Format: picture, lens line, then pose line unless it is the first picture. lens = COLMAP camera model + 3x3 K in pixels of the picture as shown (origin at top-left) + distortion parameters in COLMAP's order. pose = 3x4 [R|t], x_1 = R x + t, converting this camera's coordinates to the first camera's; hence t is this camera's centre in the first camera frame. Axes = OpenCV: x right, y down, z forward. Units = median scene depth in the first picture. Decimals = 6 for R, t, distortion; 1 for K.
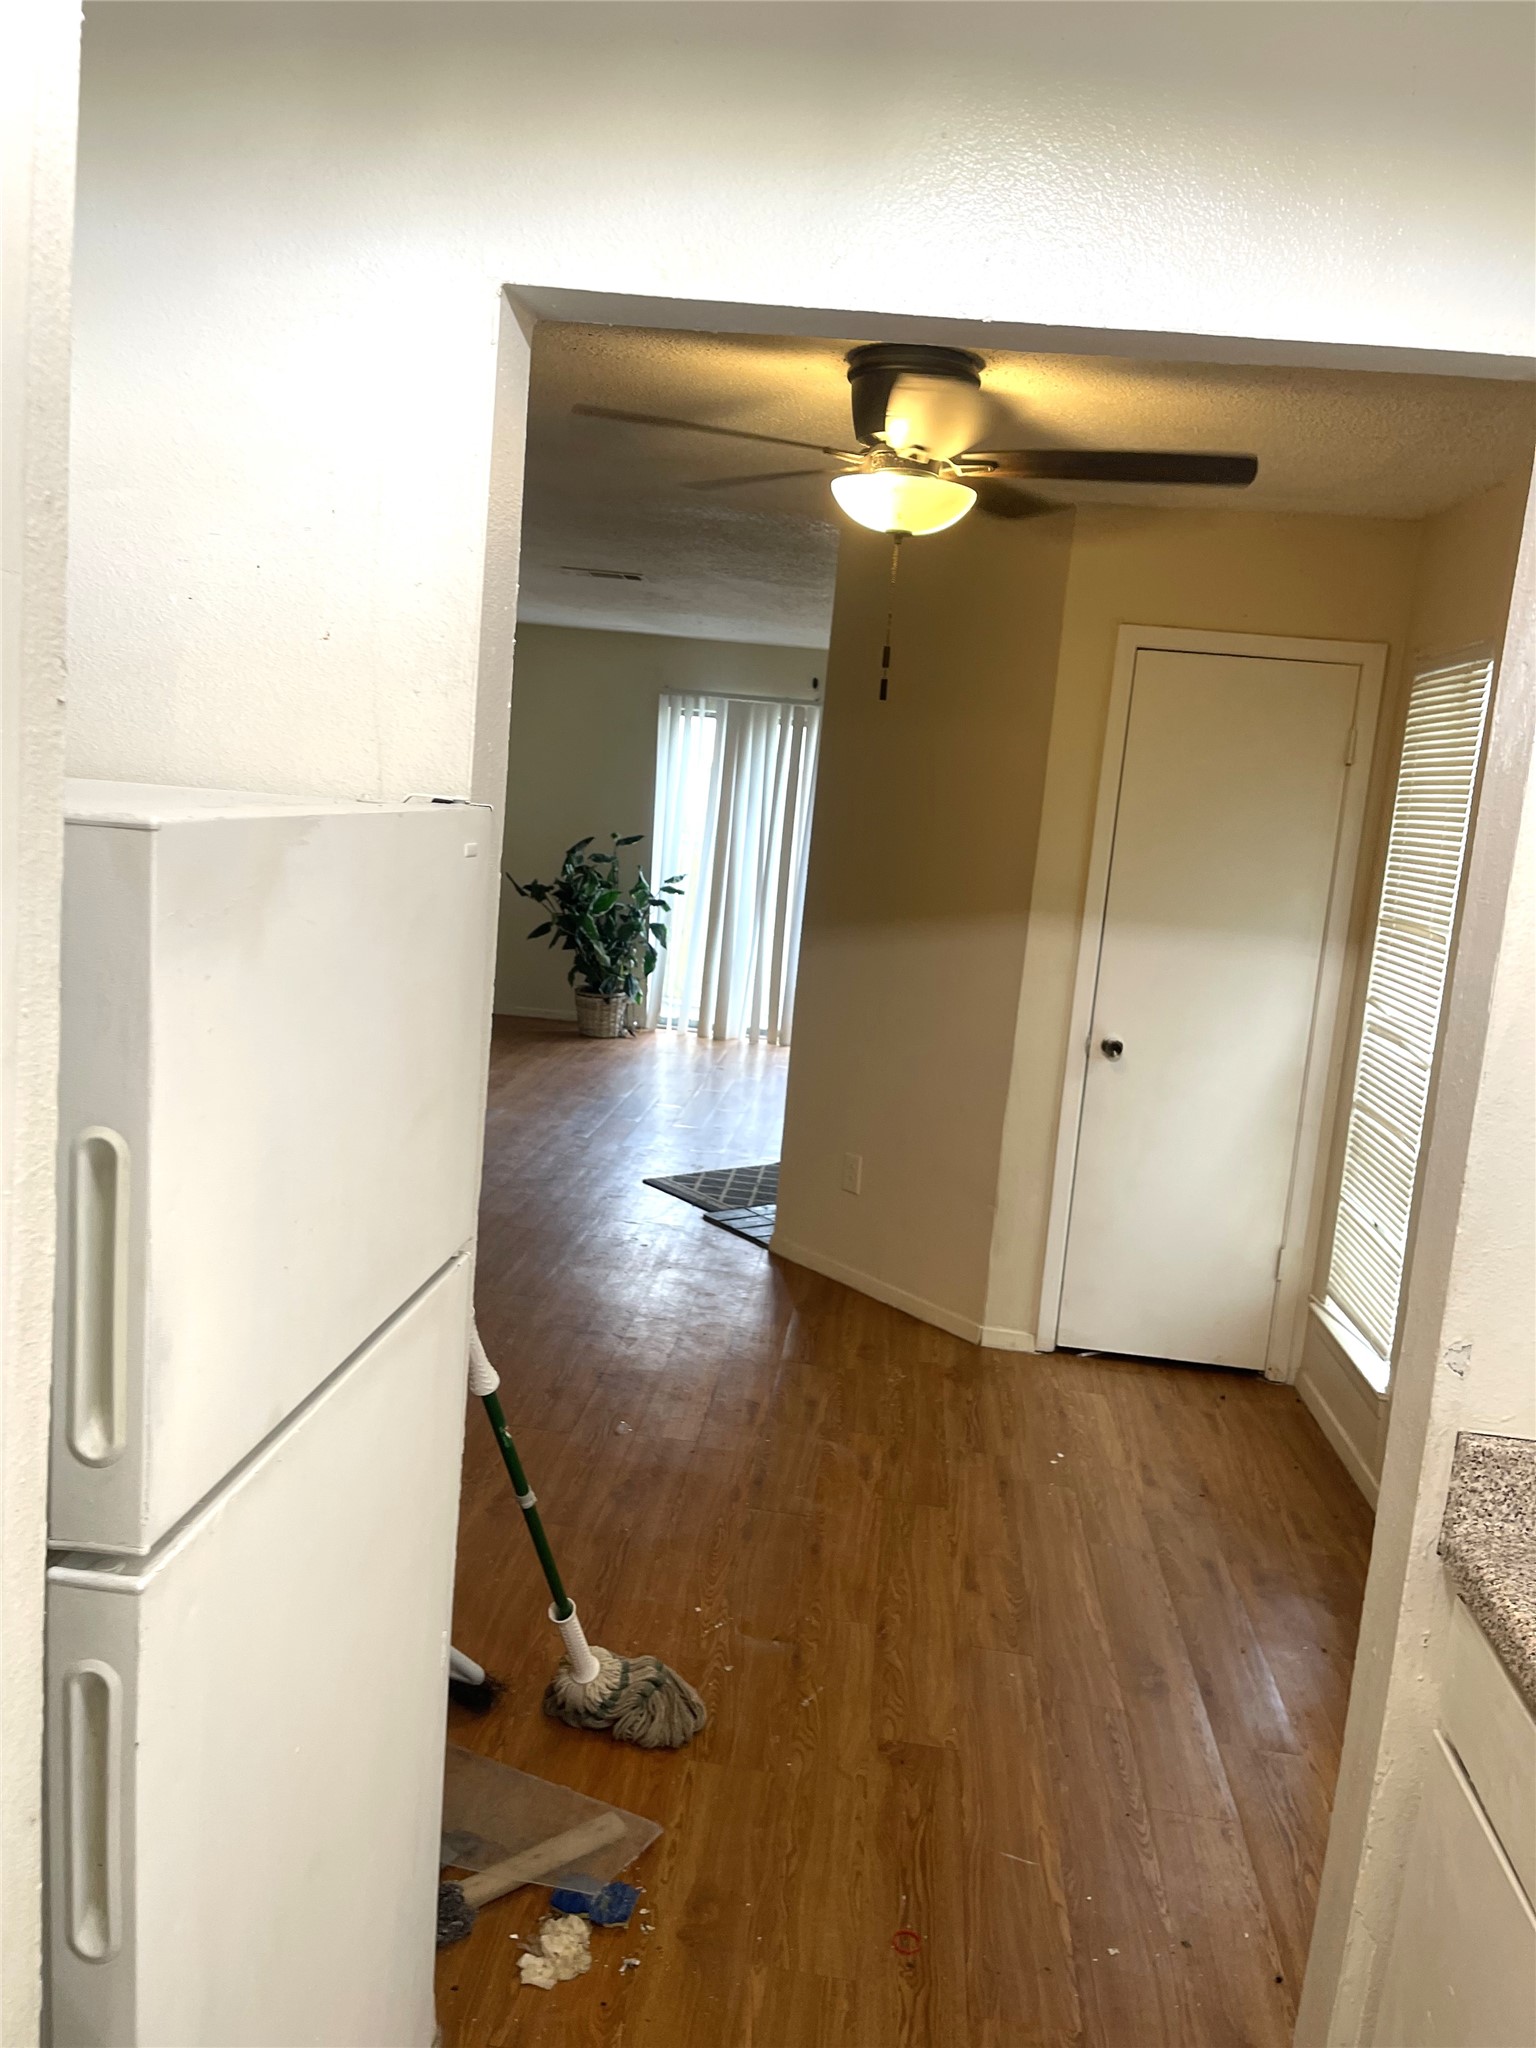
lens RADIAL K [[1546.9, 0, 770.8], [0, 1546.9, 1022.9], [0, 0, 1]] dist [0.043900, -0.028764]
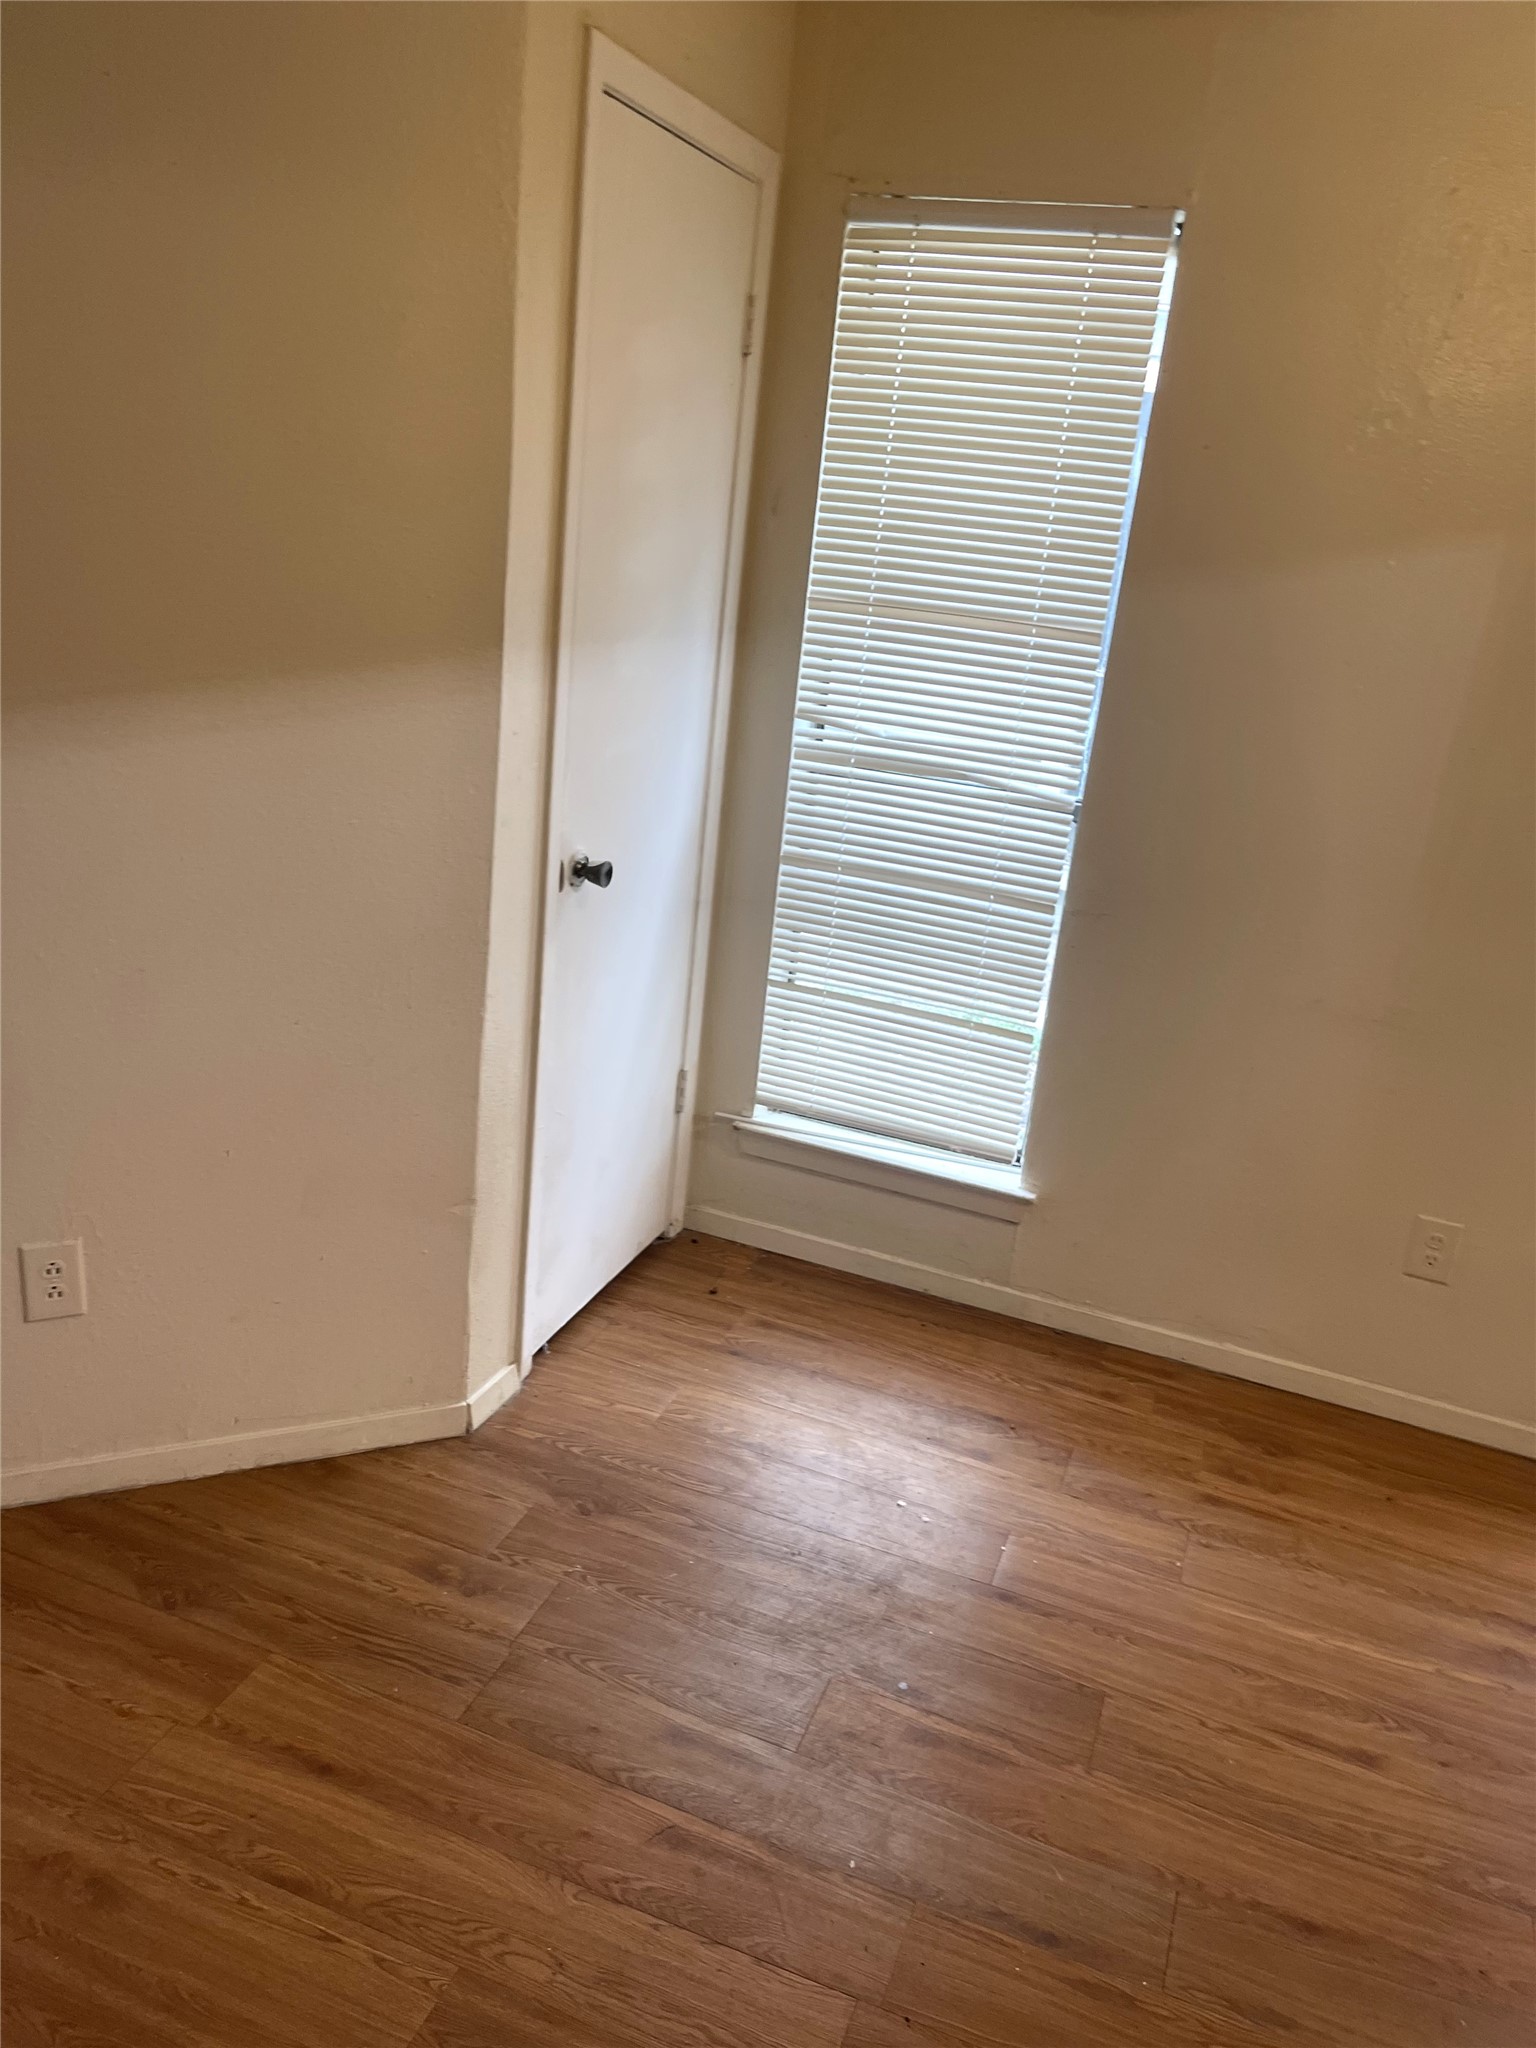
lens RADIAL K [[1546.9, 0, 767.4], [0, 1546.9, 1039.5], [0, 0, 1]] dist [0.043900, -0.028764]
pose [[0.271739, -0.375071, 0.886273, -0.313282], [0.070335, 0.926204, 0.370405, -0.141681], [-0.959797, -0.038318, 0.278066, 0.800133]]
